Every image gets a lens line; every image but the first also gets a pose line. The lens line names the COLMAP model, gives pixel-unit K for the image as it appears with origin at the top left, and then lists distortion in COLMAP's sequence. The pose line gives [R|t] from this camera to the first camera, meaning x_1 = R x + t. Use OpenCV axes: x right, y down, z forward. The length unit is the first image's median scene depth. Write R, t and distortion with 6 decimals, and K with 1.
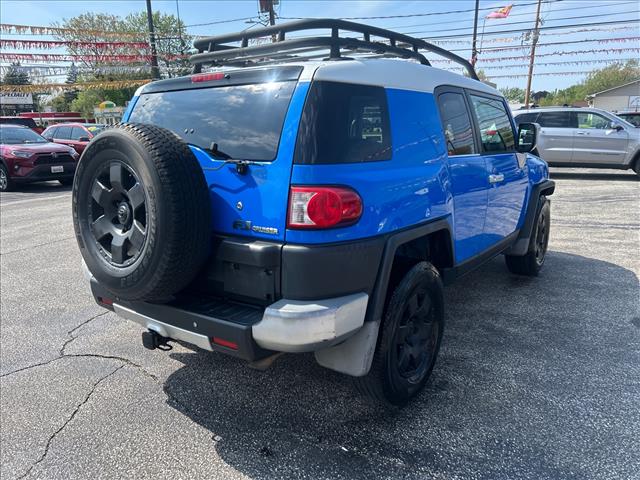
lens RADIAL K [[474.2, 0, 320.6], [0, 474.2, 237.9], [0, 0, 1]] dist [0.055129, -0.057431]
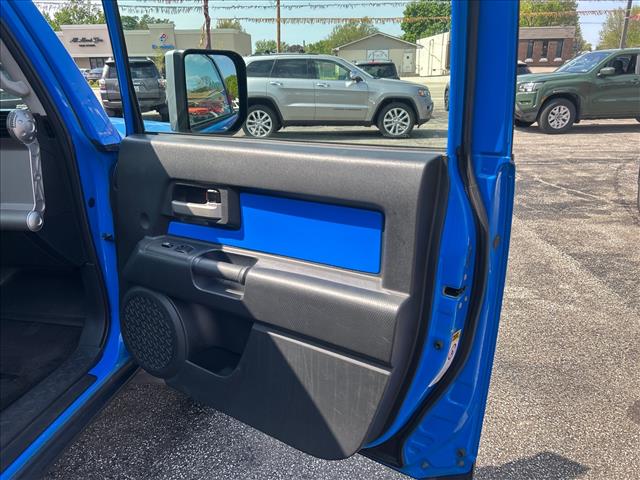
lens RADIAL K [[474.2, 0, 320.6], [0, 474.2, 237.9], [0, 0, 1]] dist [0.055129, -0.057431]
pose [[0.894745, -0.143012, 0.423059, 0.129535], [0.103762, 0.987986, 0.114530, -0.042123], [-0.434356, -0.058578, 0.898835, 0.198767]]
